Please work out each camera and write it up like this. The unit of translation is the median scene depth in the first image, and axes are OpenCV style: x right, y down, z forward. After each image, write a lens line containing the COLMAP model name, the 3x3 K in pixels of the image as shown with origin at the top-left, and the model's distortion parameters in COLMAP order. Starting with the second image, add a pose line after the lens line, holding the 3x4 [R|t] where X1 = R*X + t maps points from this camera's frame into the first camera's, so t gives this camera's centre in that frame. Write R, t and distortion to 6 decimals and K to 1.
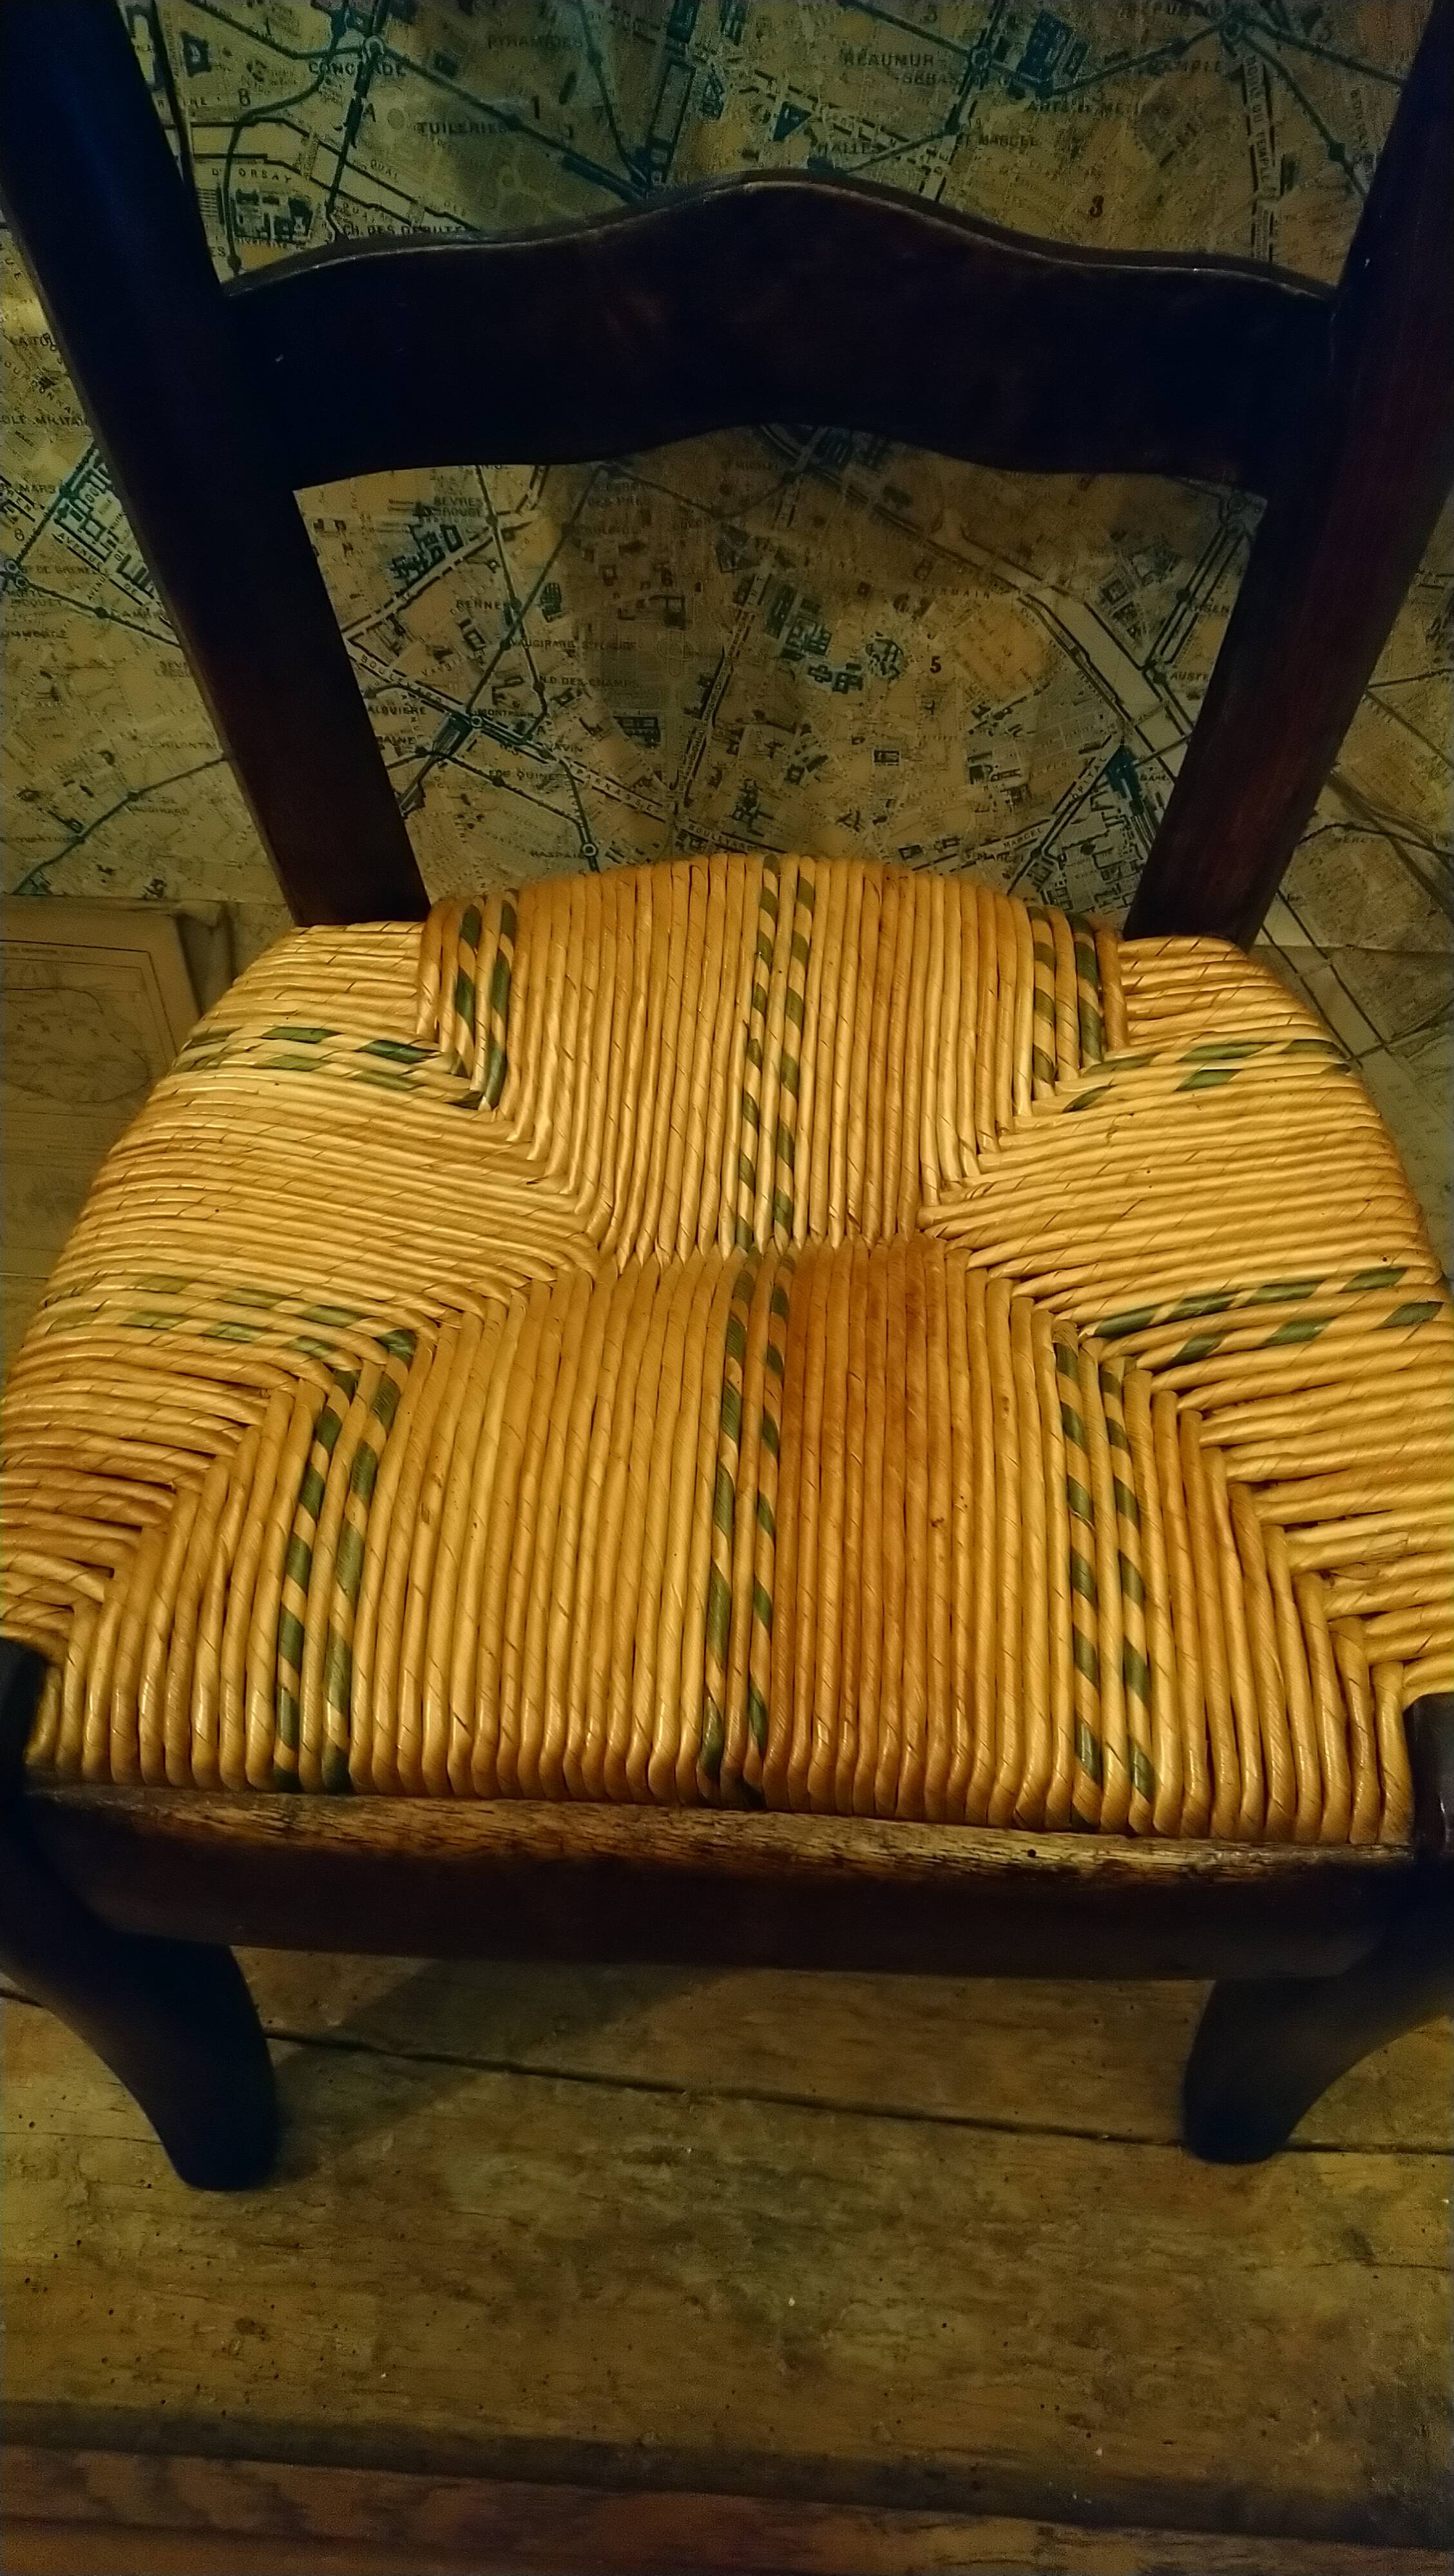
lens RADIAL K [[1592.1, 0, 724.3], [0, 1592.1, 1269.4], [0, 0, 1]] dist [0.008830, -0.040913]
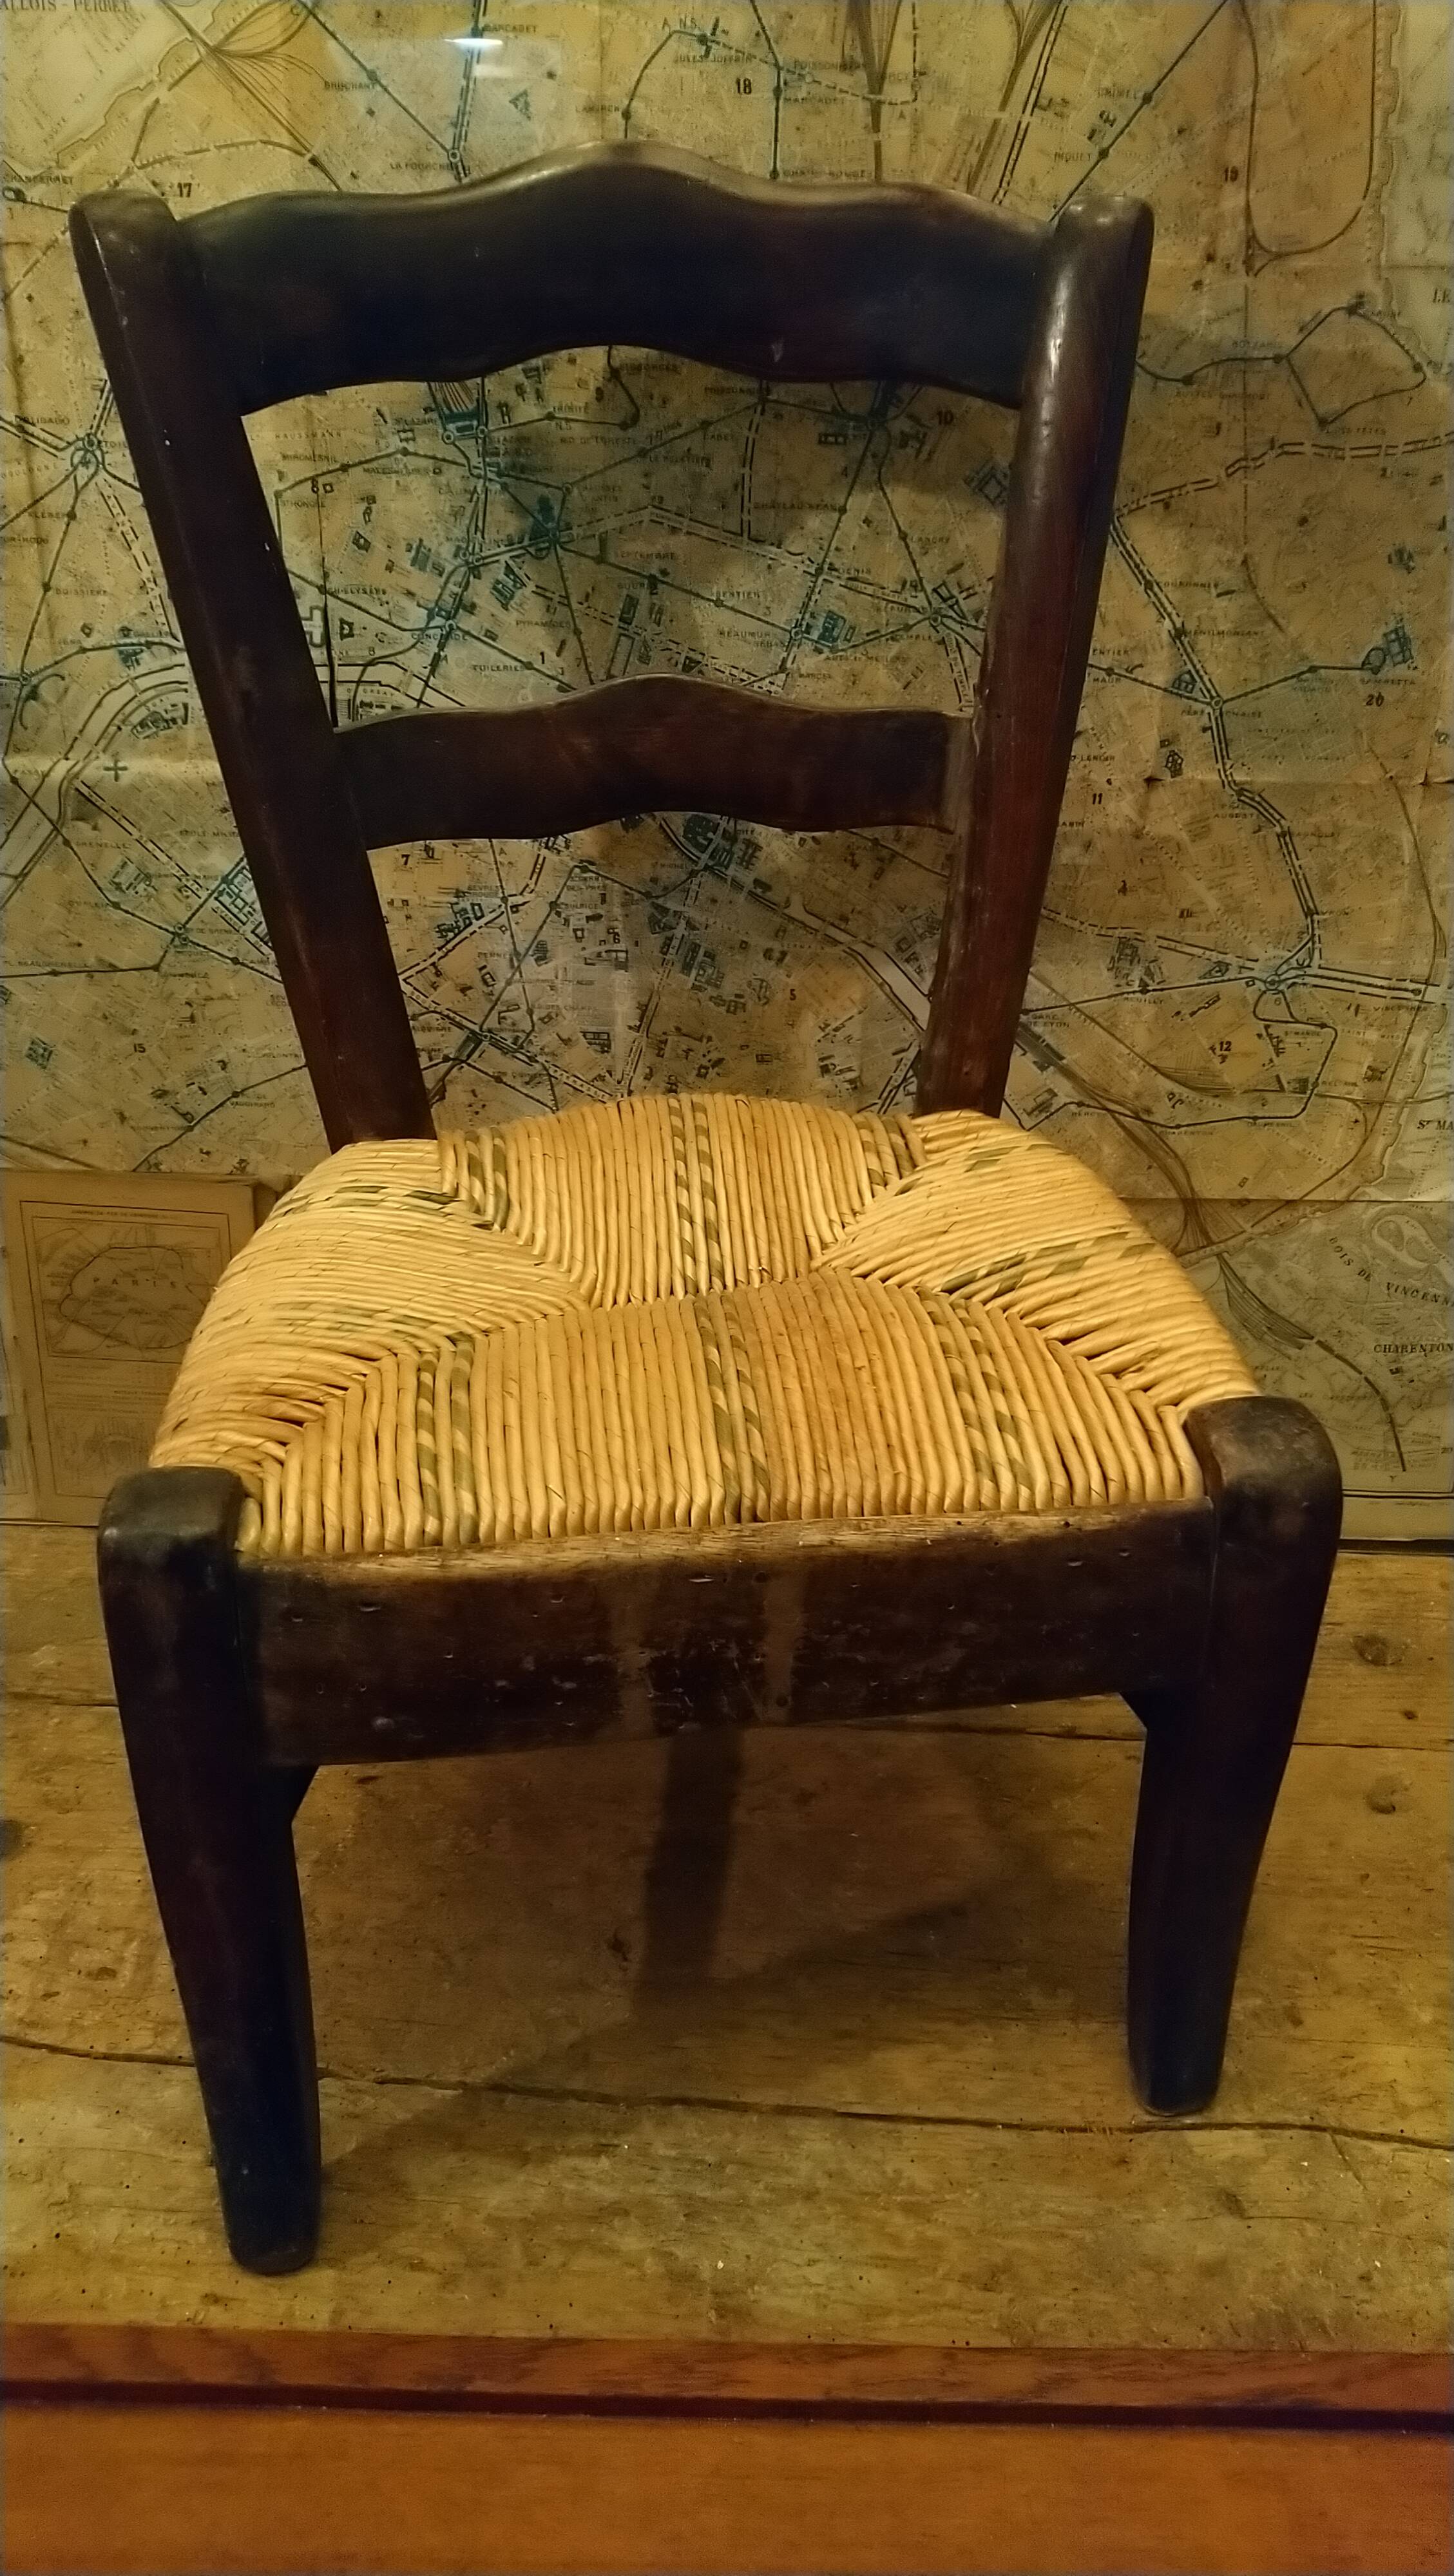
lens RADIAL K [[1560.8, 0, 719.1], [0, 1560.8, 1289.4], [0, 0, 1]] dist [-0.002796, -0.032977]
pose [[0.999077, -0.003825, 0.042794, -0.001362], [0.020478, 0.918004, -0.396043, 0.464711], [-0.037771, 0.396554, 0.917234, -0.241498]]
